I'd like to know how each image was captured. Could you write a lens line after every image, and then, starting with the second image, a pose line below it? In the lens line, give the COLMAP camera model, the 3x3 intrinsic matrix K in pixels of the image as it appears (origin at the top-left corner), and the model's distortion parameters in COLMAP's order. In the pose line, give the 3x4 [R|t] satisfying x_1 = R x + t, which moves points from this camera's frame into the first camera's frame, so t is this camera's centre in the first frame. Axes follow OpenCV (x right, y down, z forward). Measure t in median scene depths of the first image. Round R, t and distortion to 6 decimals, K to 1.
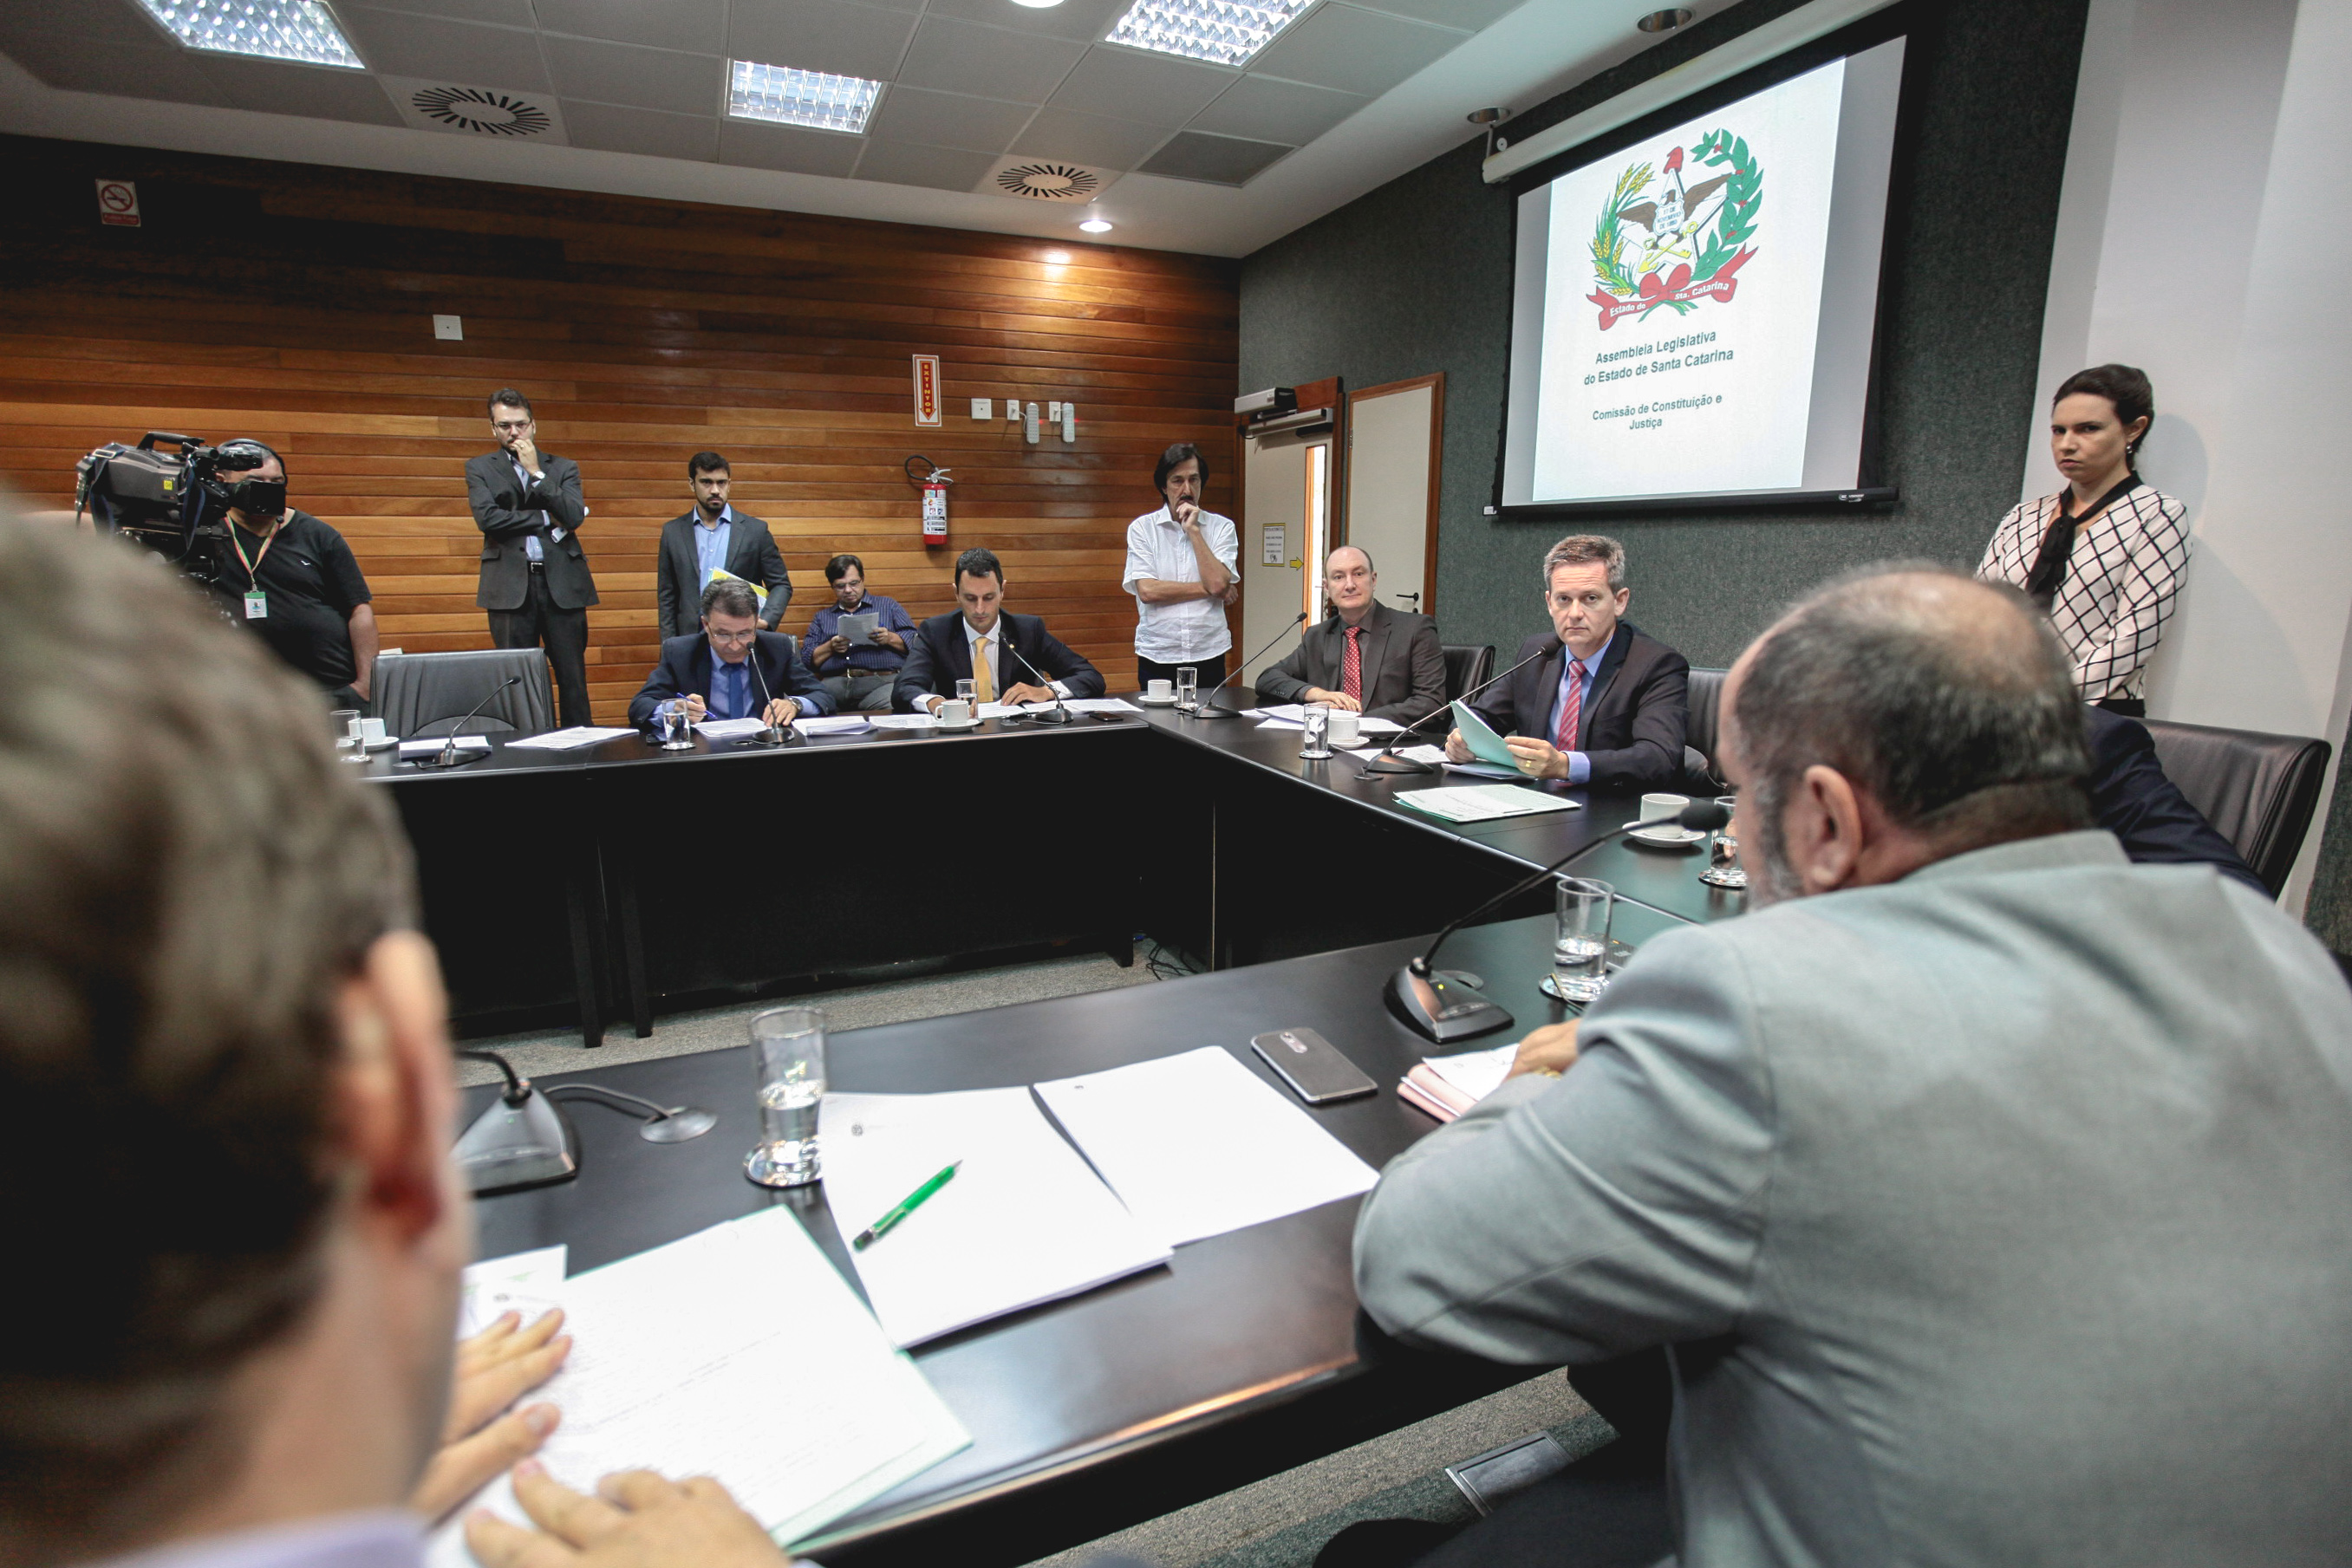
lens RADIAL K [[1125.4, 0, 1147.3], [0, 1125.4, 790.9], [0, 0, 1]] dist [-0.028959, 0.006337]
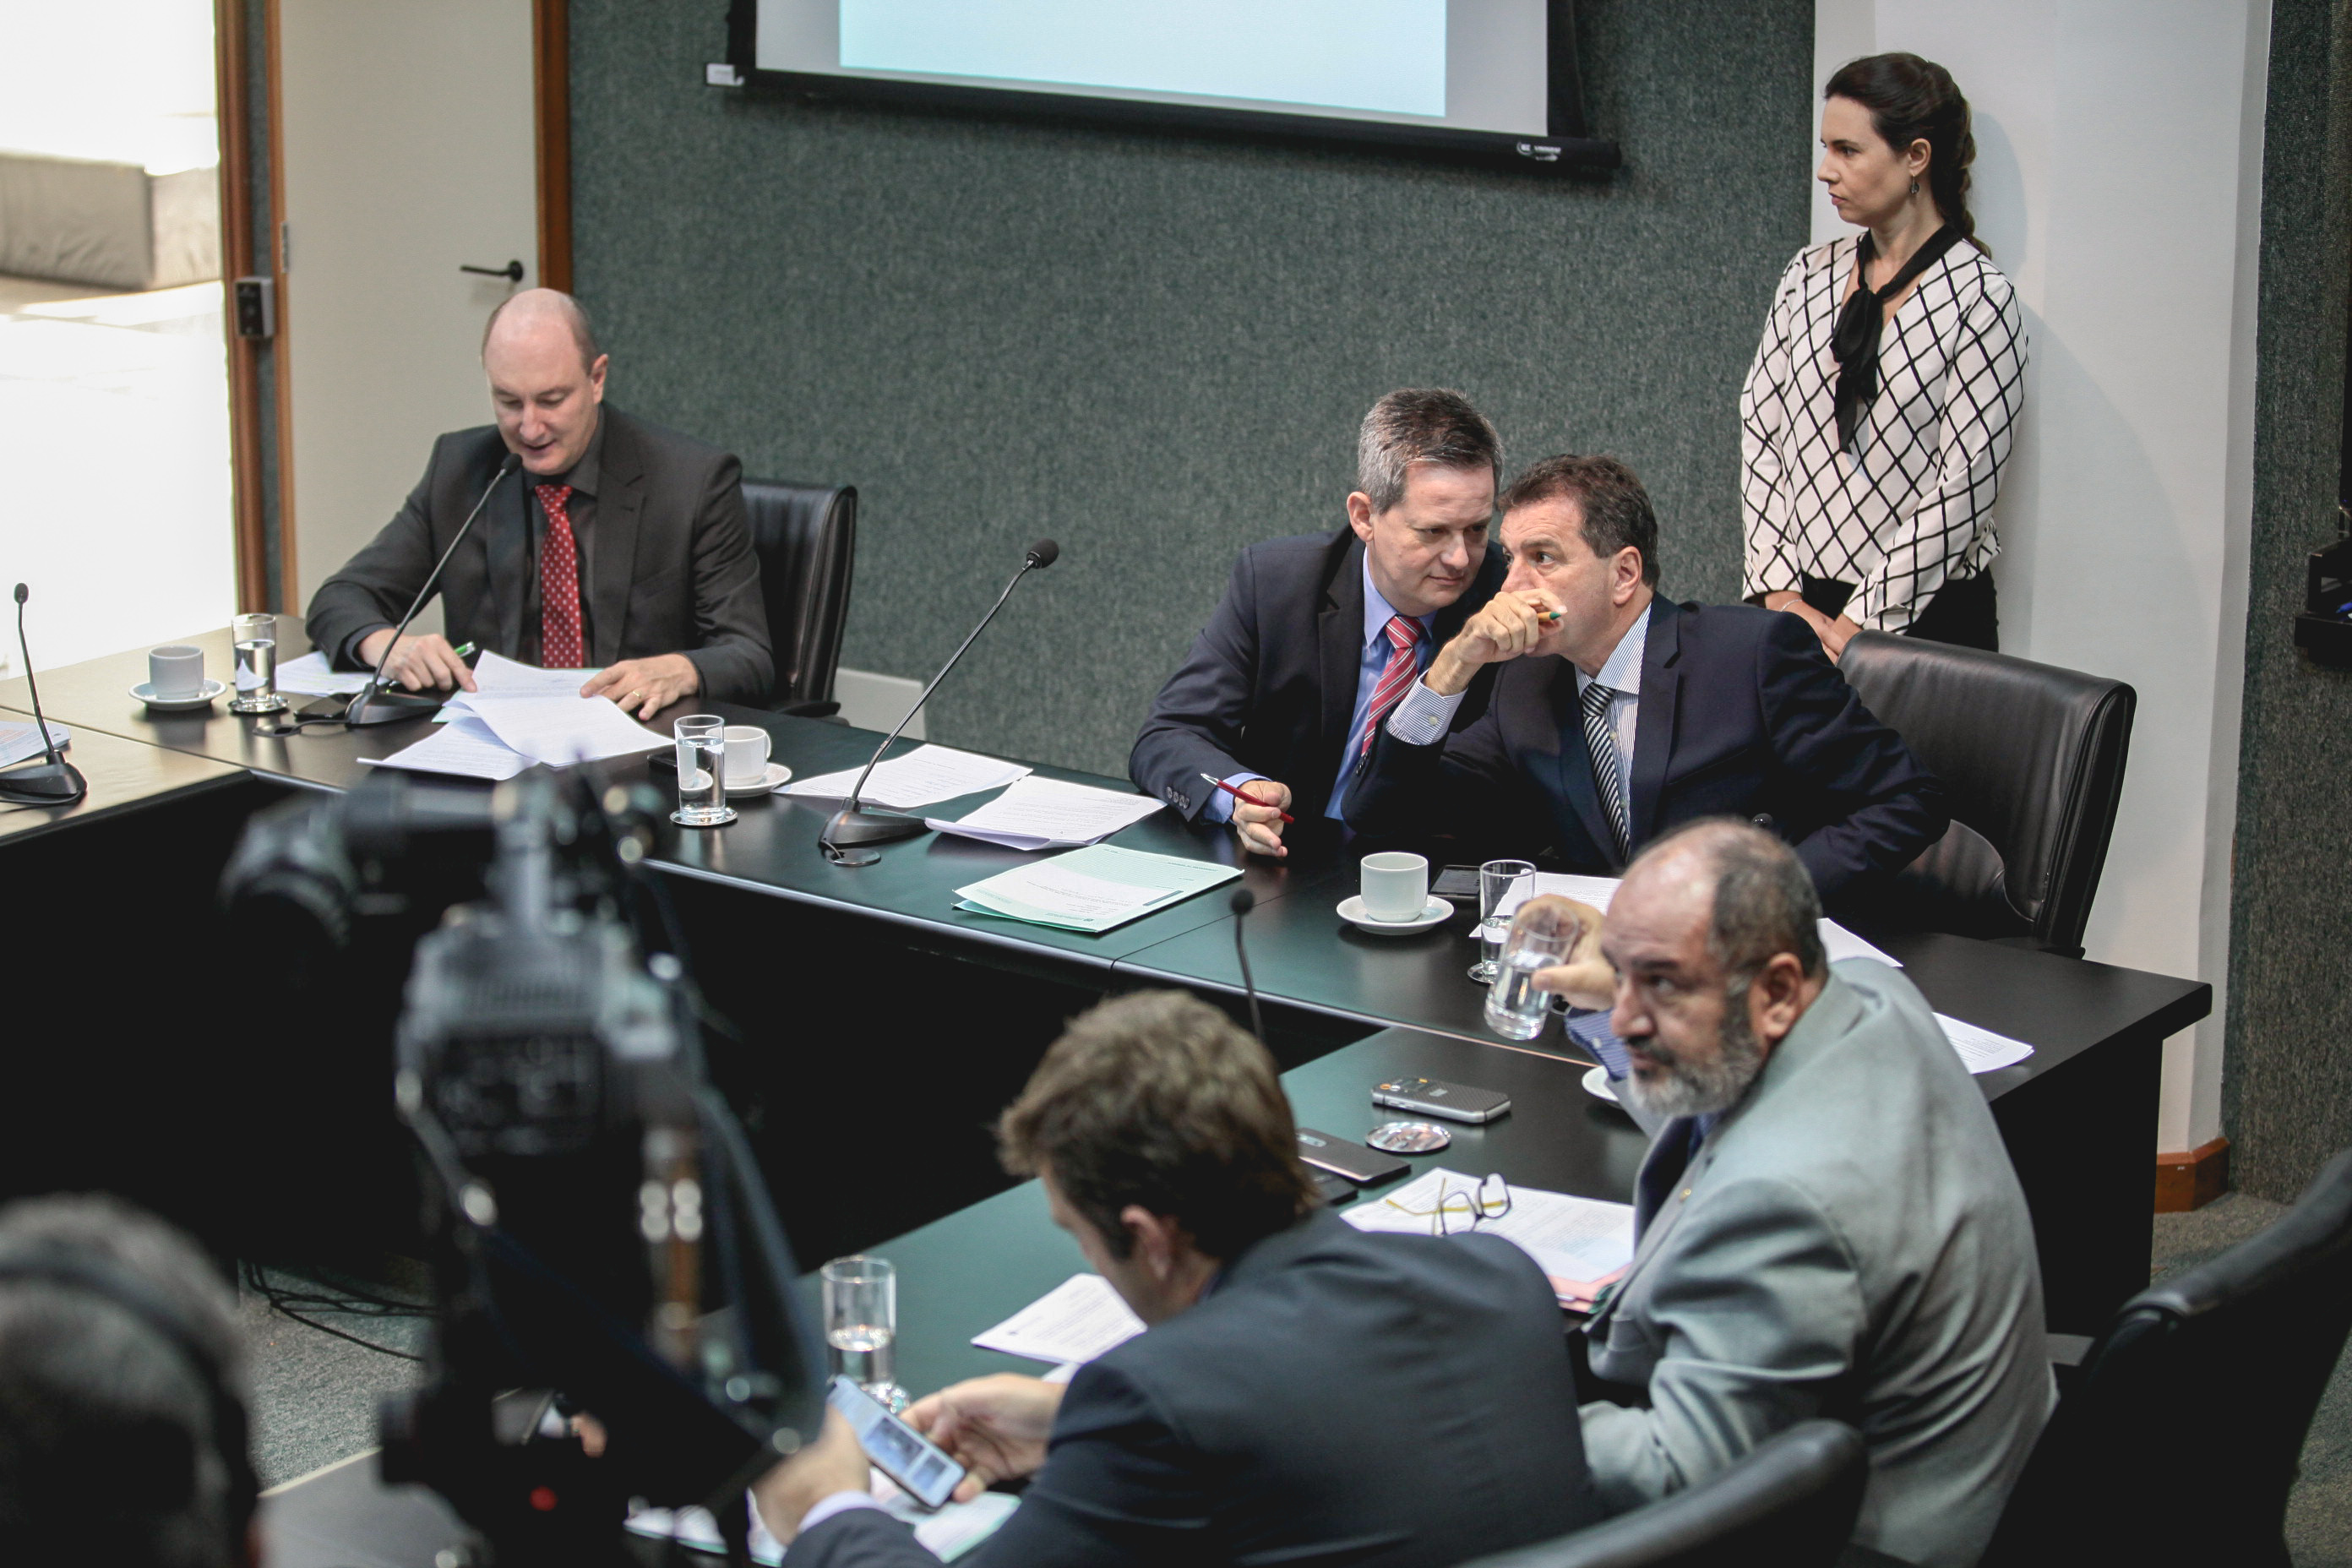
lens RADIAL K [[5128.9, 0, 1188.6], [0, 5128.9, 806.4], [0, 0, 1]] dist [-0.289505, 0.000000]
pose [[0.873007, -0.122599, 0.472048, -0.462059], [0.104929, 0.992438, 0.063698, -0.101512], [-0.476287, -0.006077, 0.879269, -0.699762]]
